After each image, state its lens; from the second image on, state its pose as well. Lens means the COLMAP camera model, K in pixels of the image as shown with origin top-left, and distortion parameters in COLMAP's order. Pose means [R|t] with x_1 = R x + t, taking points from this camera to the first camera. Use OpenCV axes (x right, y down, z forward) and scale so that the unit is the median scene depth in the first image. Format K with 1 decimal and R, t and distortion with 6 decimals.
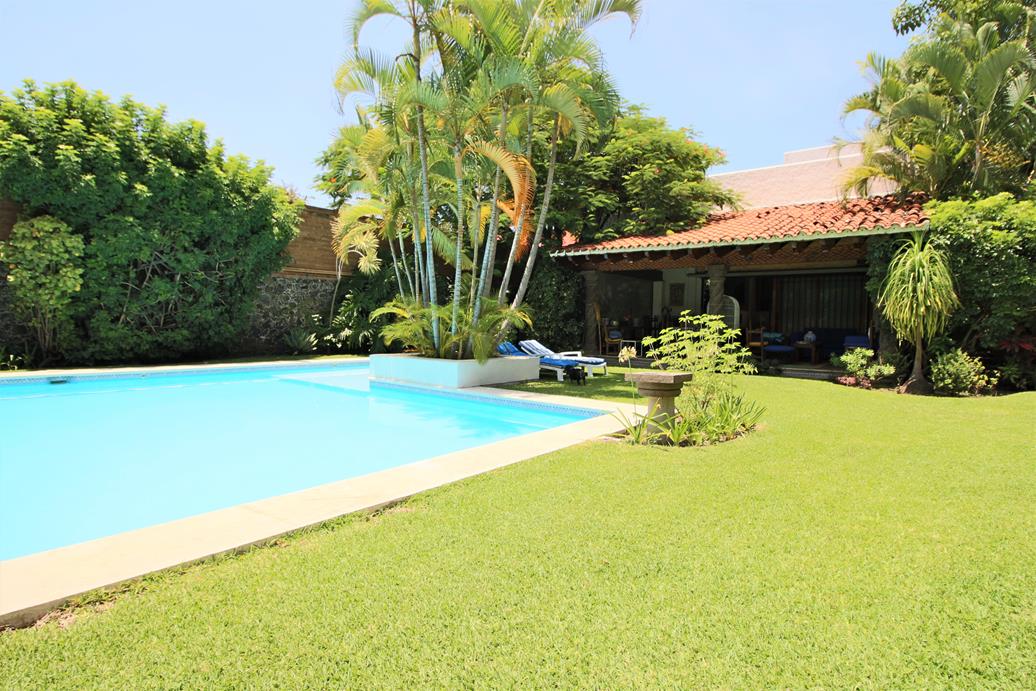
lens RADIAL K [[535.1, 0, 518.0], [0, 535.1, 345.9], [0, 0, 1]] dist [-0.006665, -0.010945]
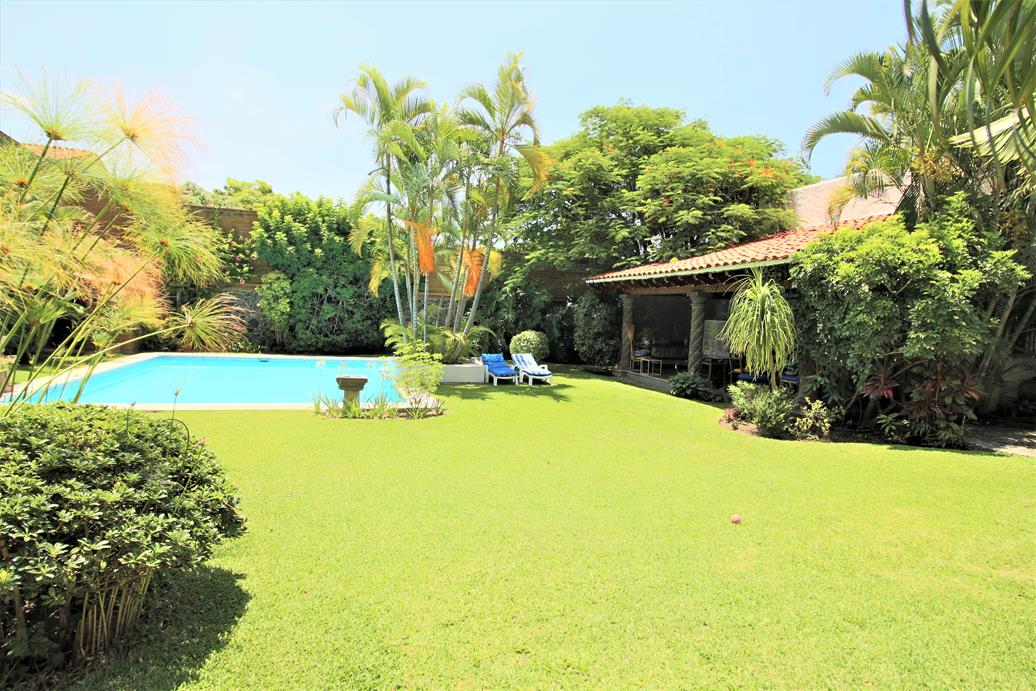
lens RADIAL K [[535.1, 0, 522.8], [0, 535.1, 342.6], [0, 0, 1]] dist [-0.006665, -0.010945]
pose [[0.829874, 0.045902, -0.556059, 0.798576], [-0.056107, 0.998424, -0.001317, -0.038631], [0.555123, 0.032291, 0.831141, -0.051759]]
